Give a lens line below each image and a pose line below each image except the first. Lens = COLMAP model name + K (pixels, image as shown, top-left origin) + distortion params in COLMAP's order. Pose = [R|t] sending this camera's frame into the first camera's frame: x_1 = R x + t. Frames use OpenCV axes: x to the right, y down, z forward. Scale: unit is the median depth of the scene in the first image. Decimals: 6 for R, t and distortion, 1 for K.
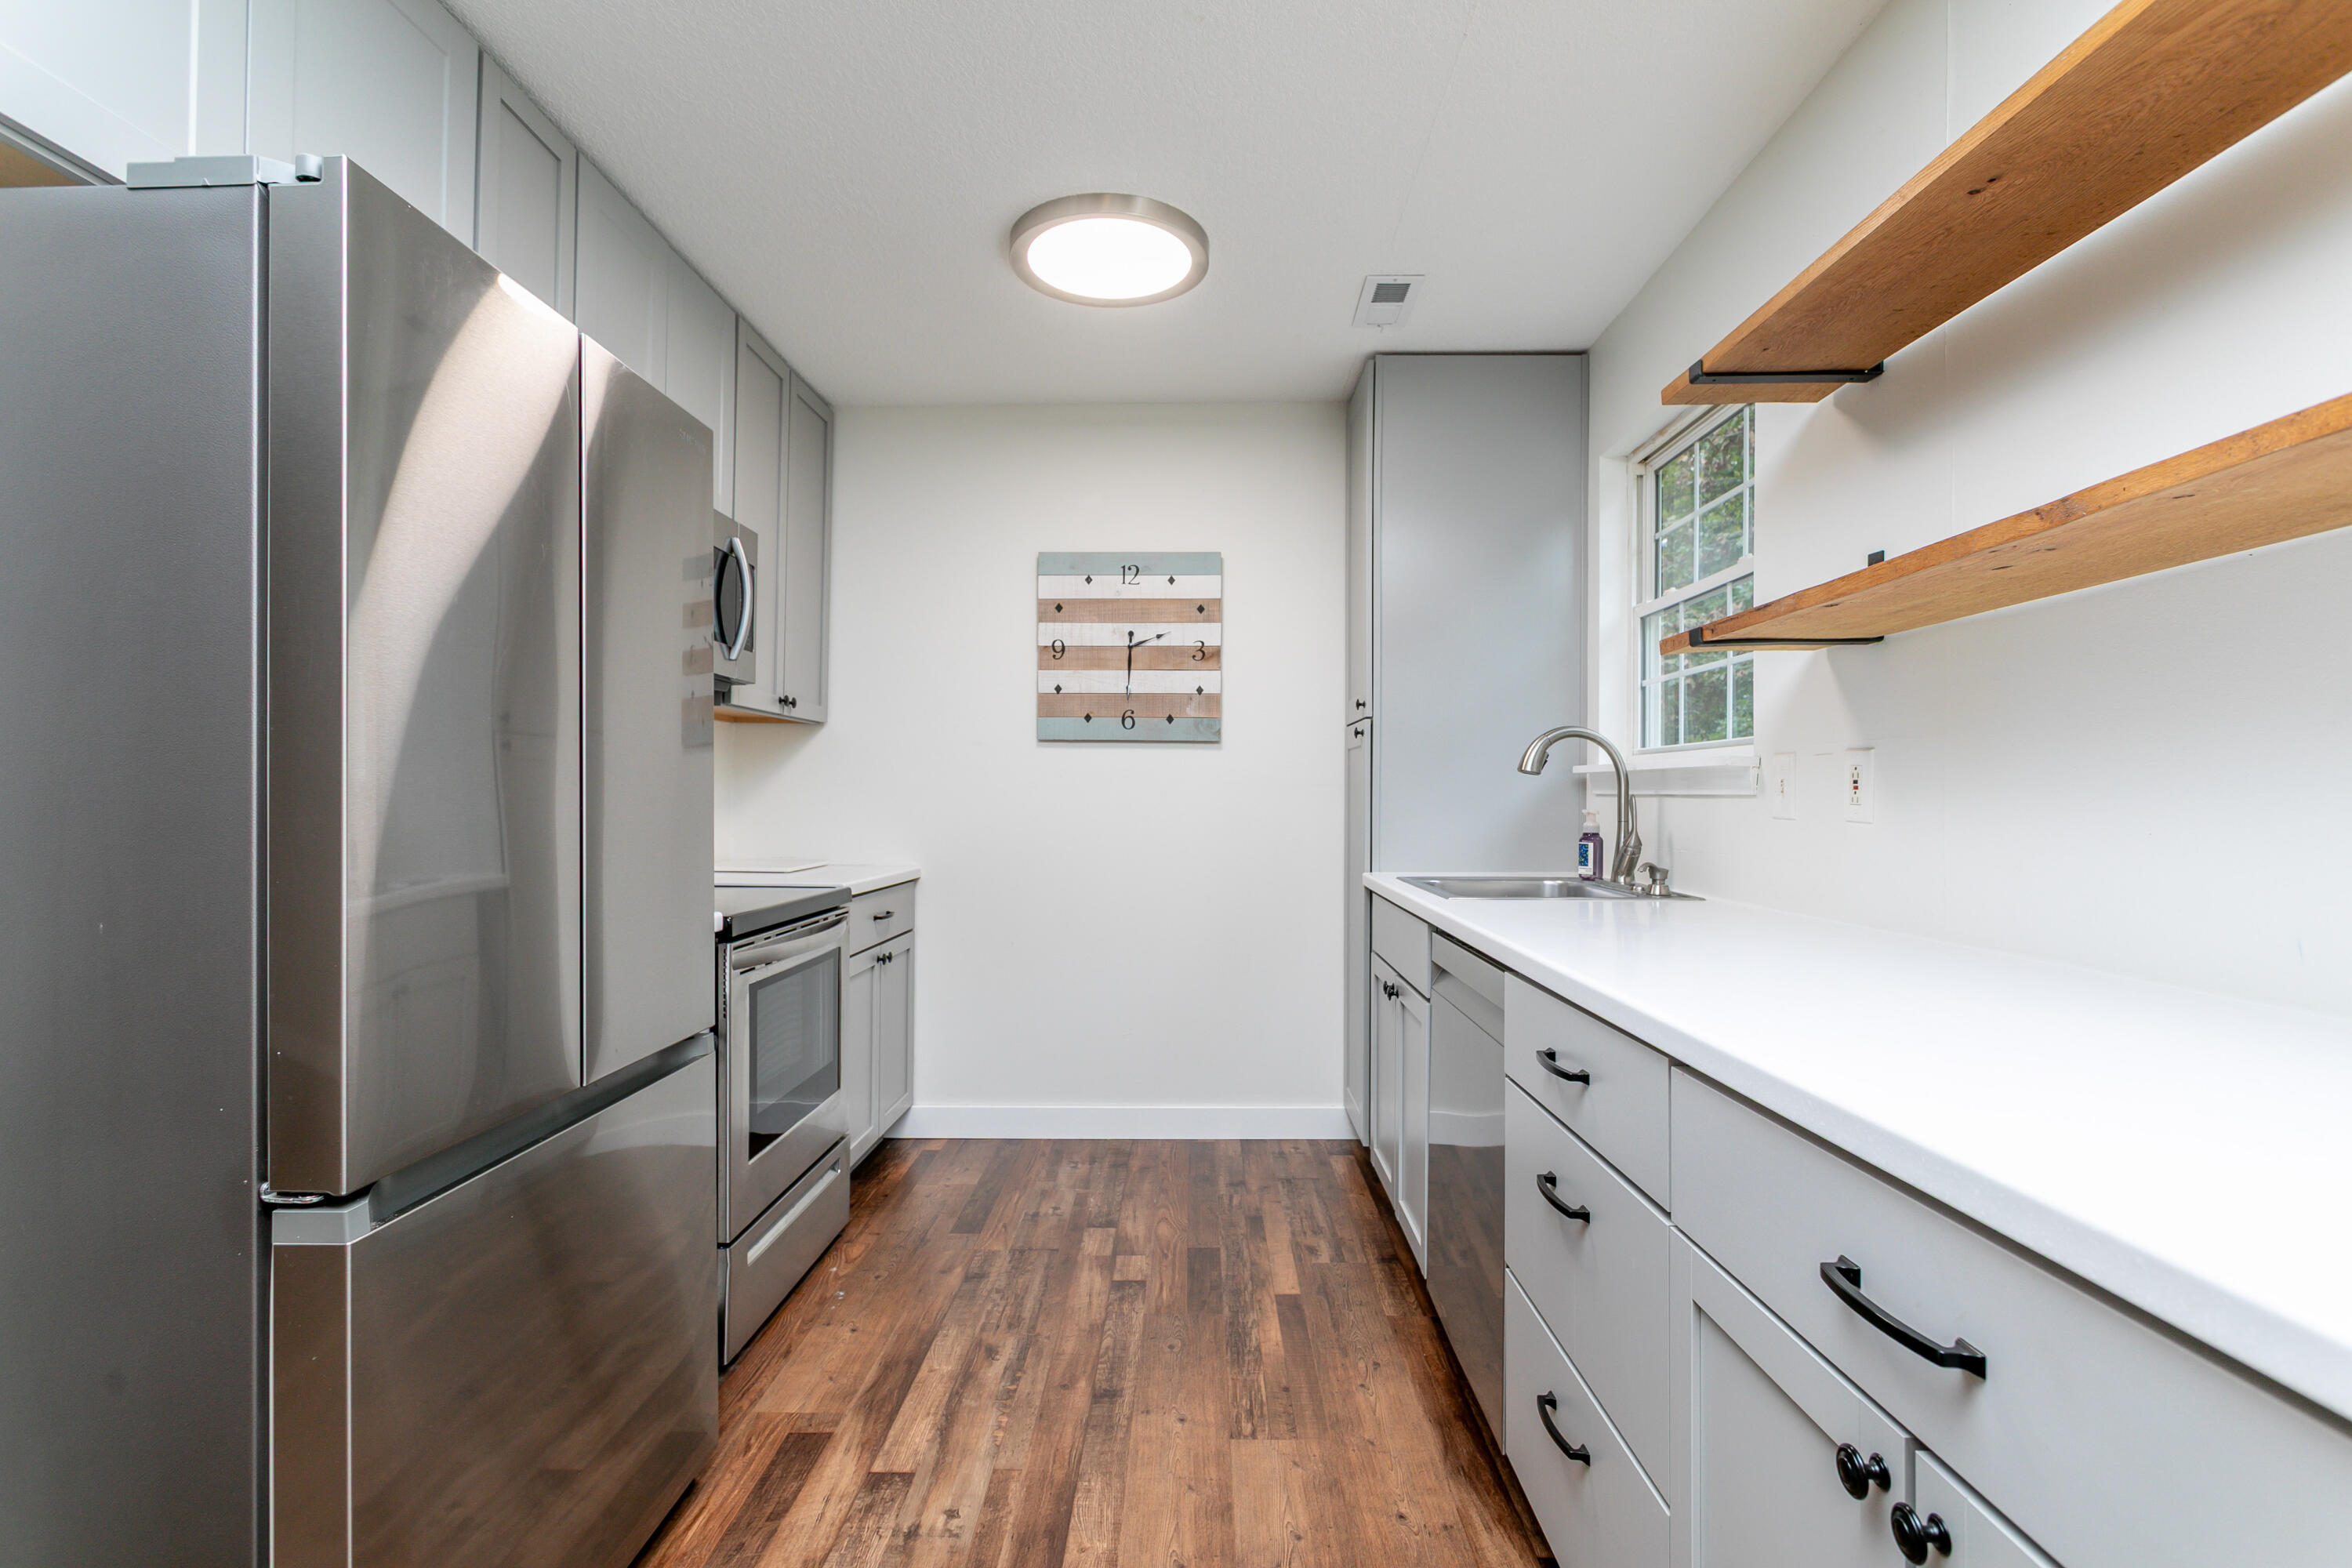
lens RADIAL K [[1195.7, 0, 1187.1], [0, 1195.7, 792.3], [0, 0, 1]] dist [0.001573, 0.000297]
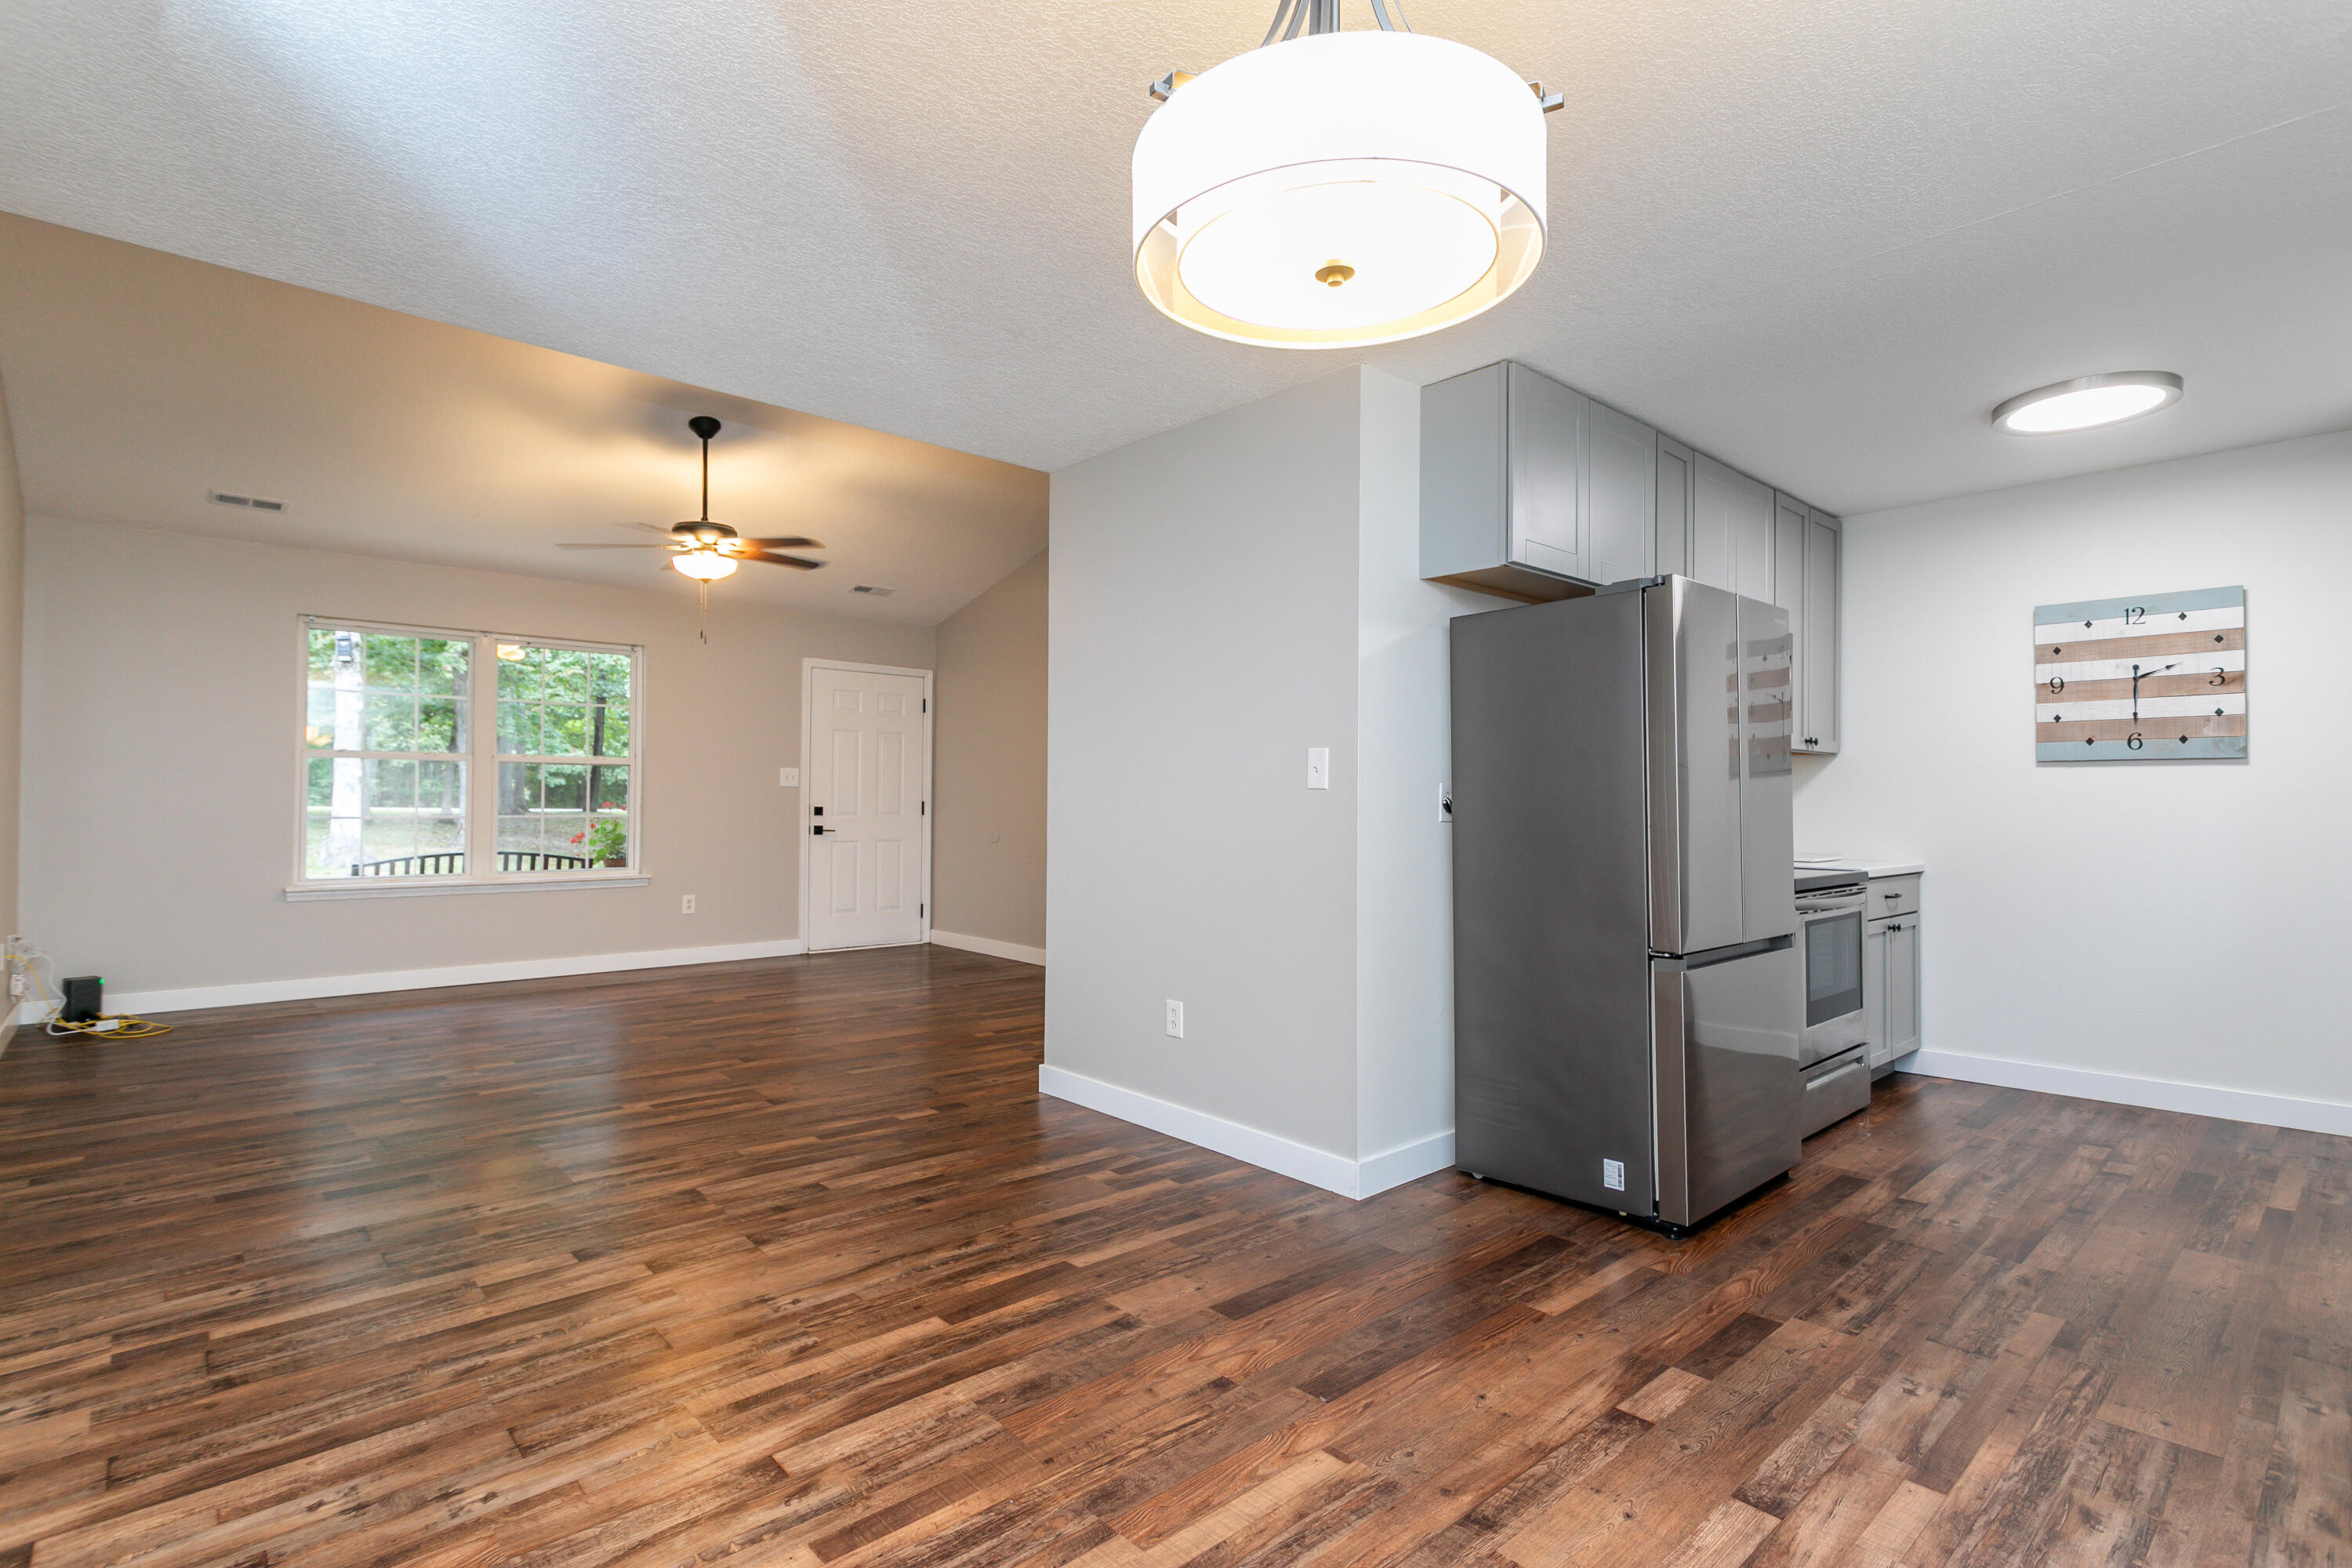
lens RADIAL K [[1111.3, 0, 1176.0], [0, 1111.3, 784.0], [0, 0, 1]] dist [0.001827, -0.000679]
pose [[0.690041, -0.017495, -0.723559, 0.088277], [0.002746, 0.999764, -0.021555, 0.000653], [0.723765, 0.012887, 0.689926, -0.408174]]
